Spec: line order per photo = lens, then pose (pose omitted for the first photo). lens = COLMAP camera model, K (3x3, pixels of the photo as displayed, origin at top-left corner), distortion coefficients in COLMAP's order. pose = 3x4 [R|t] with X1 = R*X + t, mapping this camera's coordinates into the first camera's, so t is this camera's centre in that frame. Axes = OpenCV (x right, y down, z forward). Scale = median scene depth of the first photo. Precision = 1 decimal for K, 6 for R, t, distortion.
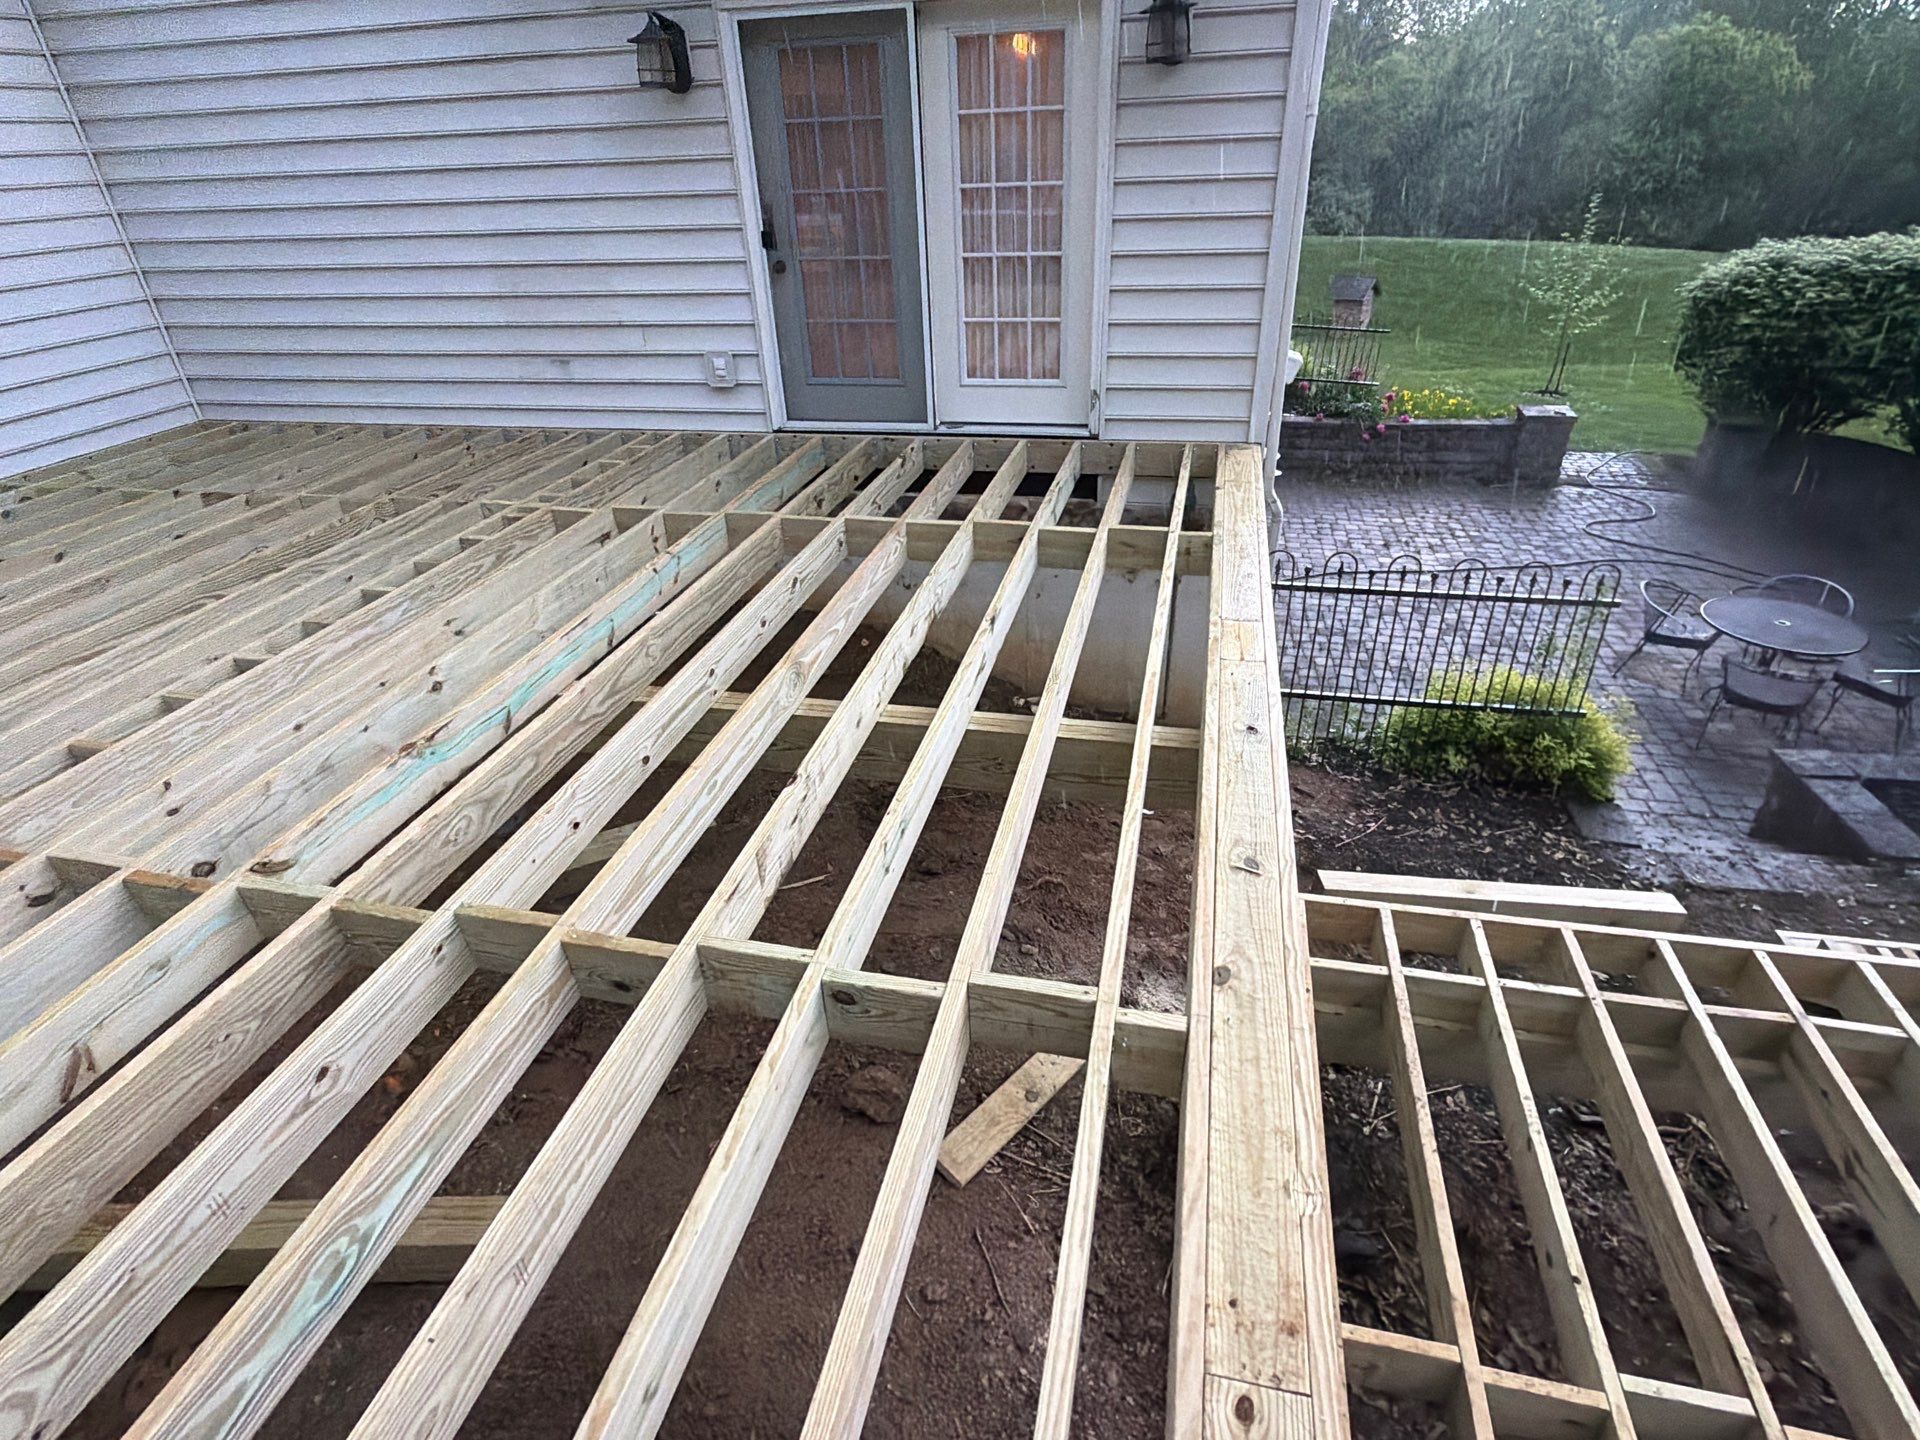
lens RADIAL K [[989.4, 0, 960.6], [0, 989.4, 718.1], [0, 0, 1]] dist [0.000965, 0.000049]
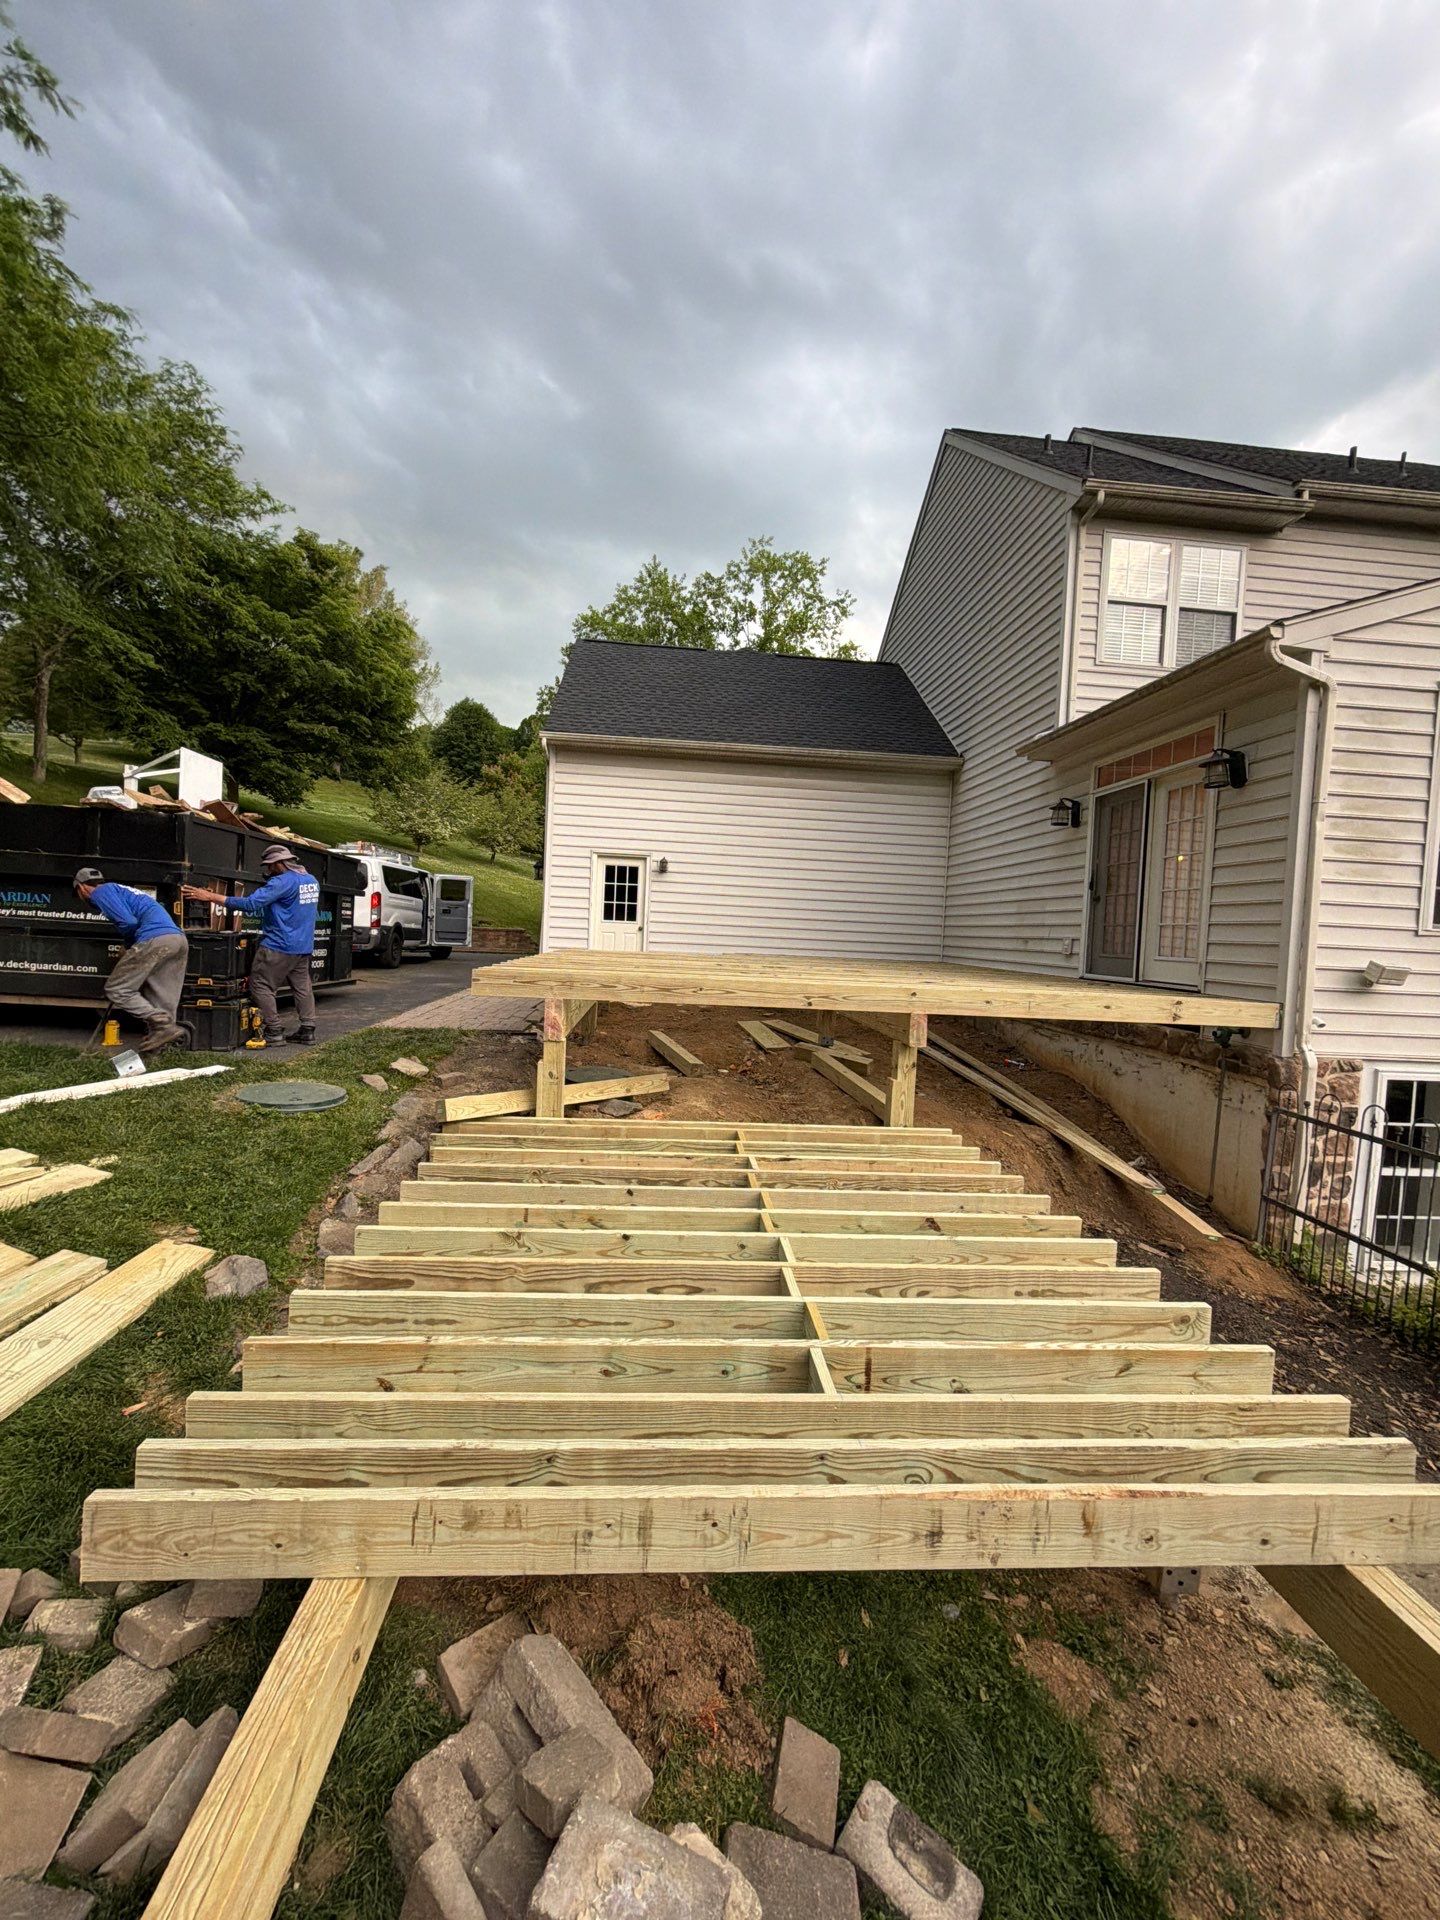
lens RADIAL K [[765.4, 0, 722.1], [0, 765.4, 956.1], [0, 0, 1]] dist [0.000789, 0.000002]
pose [[0.303491, 0.082659, -0.949242, 1.068641], [-0.528539, 0.843517, -0.095532, 0.187952], [0.792805, 0.530704, 0.299689, 0.002333]]
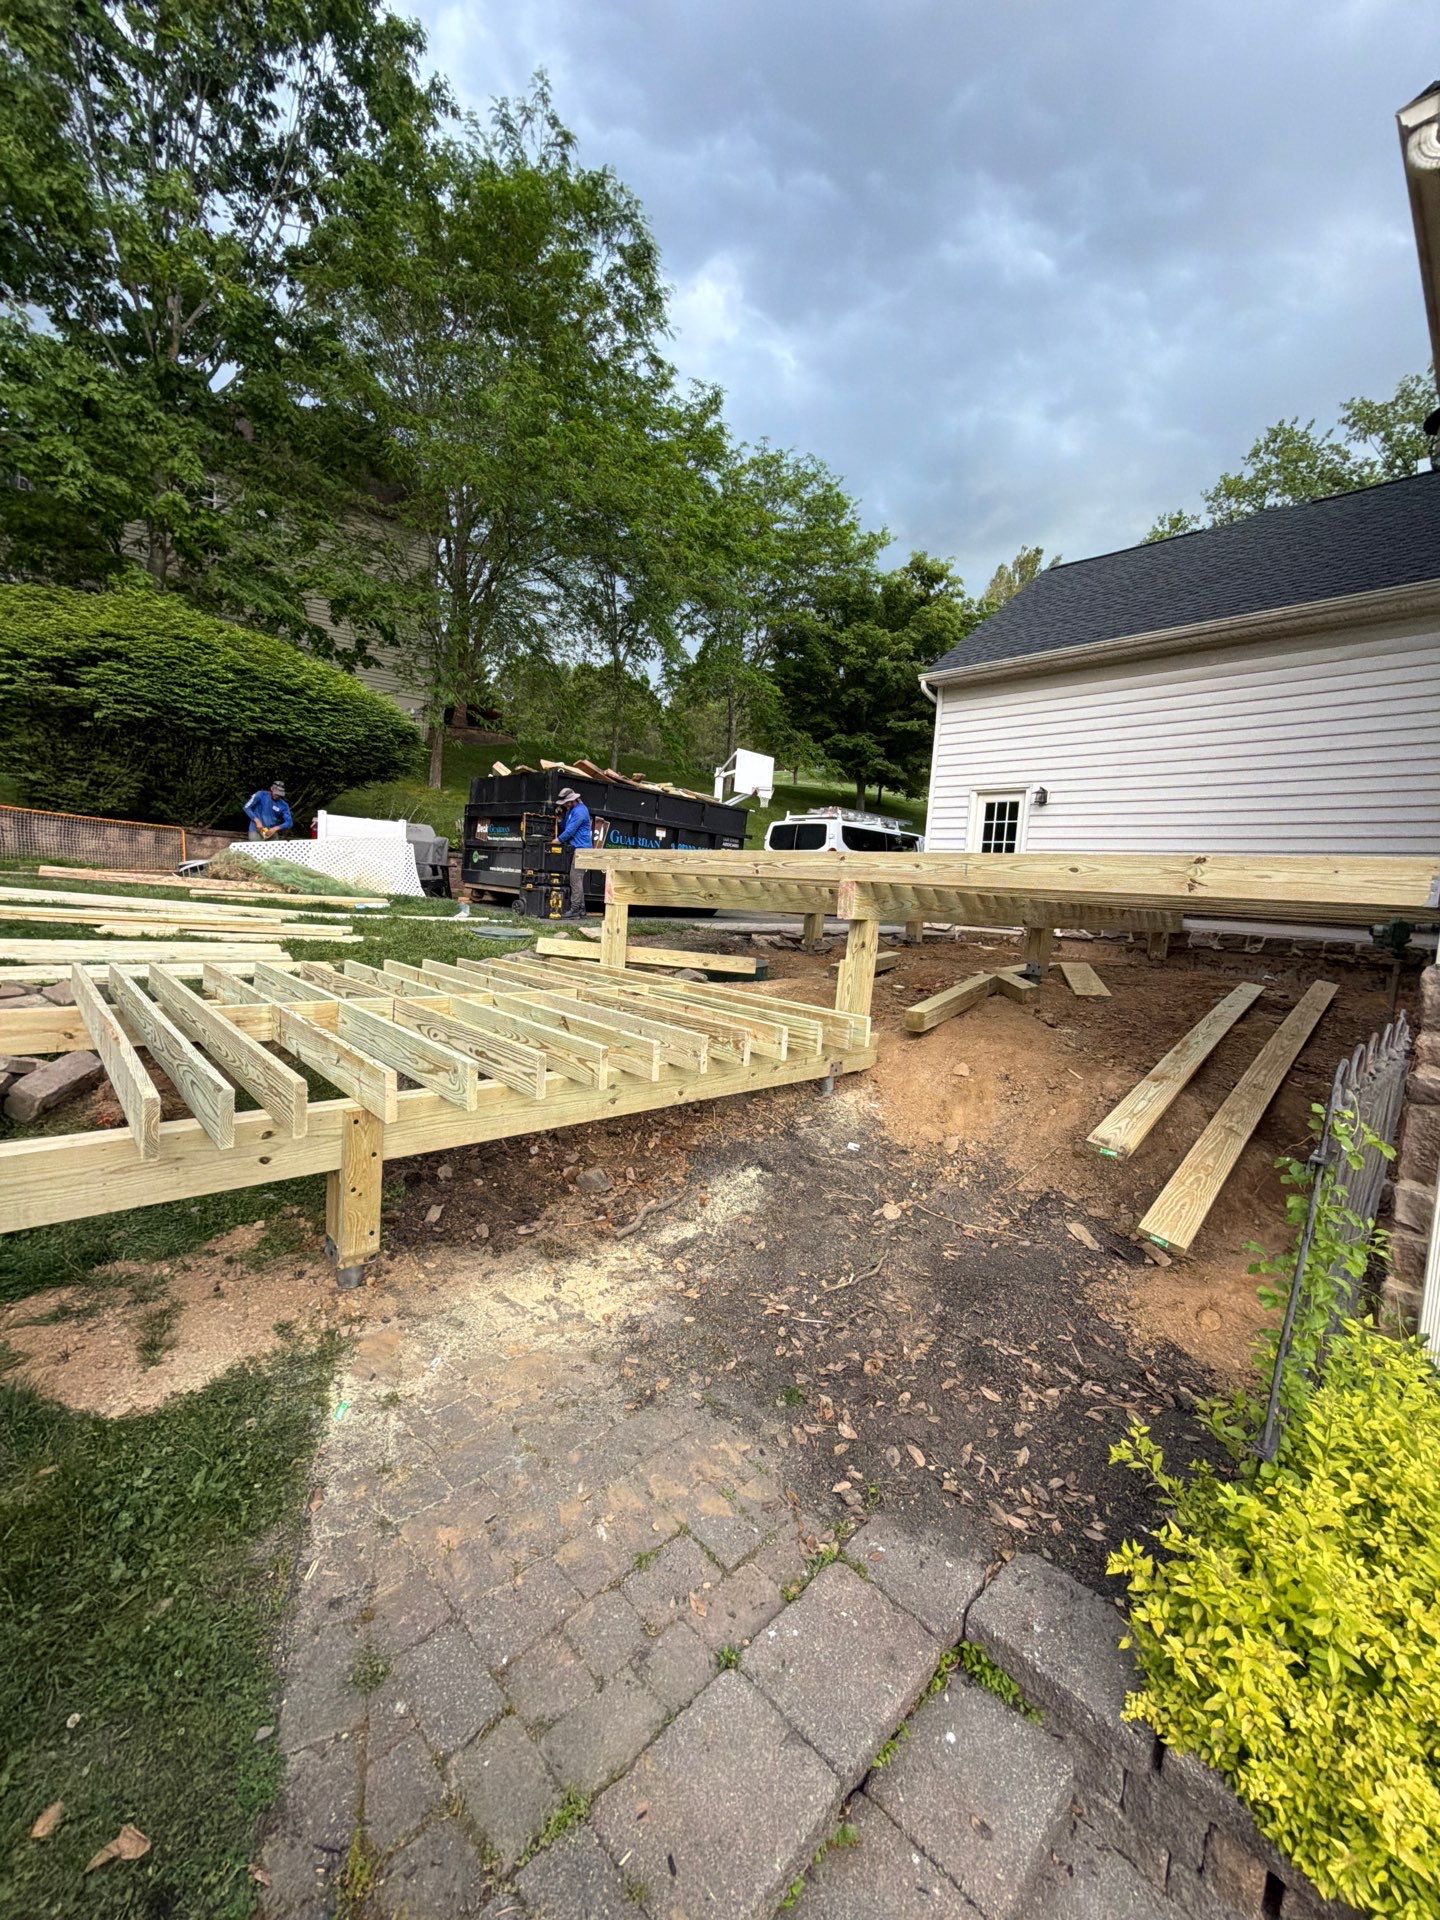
lens RADIAL K [[758.5, 0, 727.4], [0, 758.5, 952.2], [0, 0, 1]] dist [0.003243, -0.000317]
pose [[-0.548413, 0.065357, -0.833650, 0.993227], [-0.462129, 0.807177, 0.367291, -0.181775], [0.696908, 0.586681, -0.412462, 0.883581]]
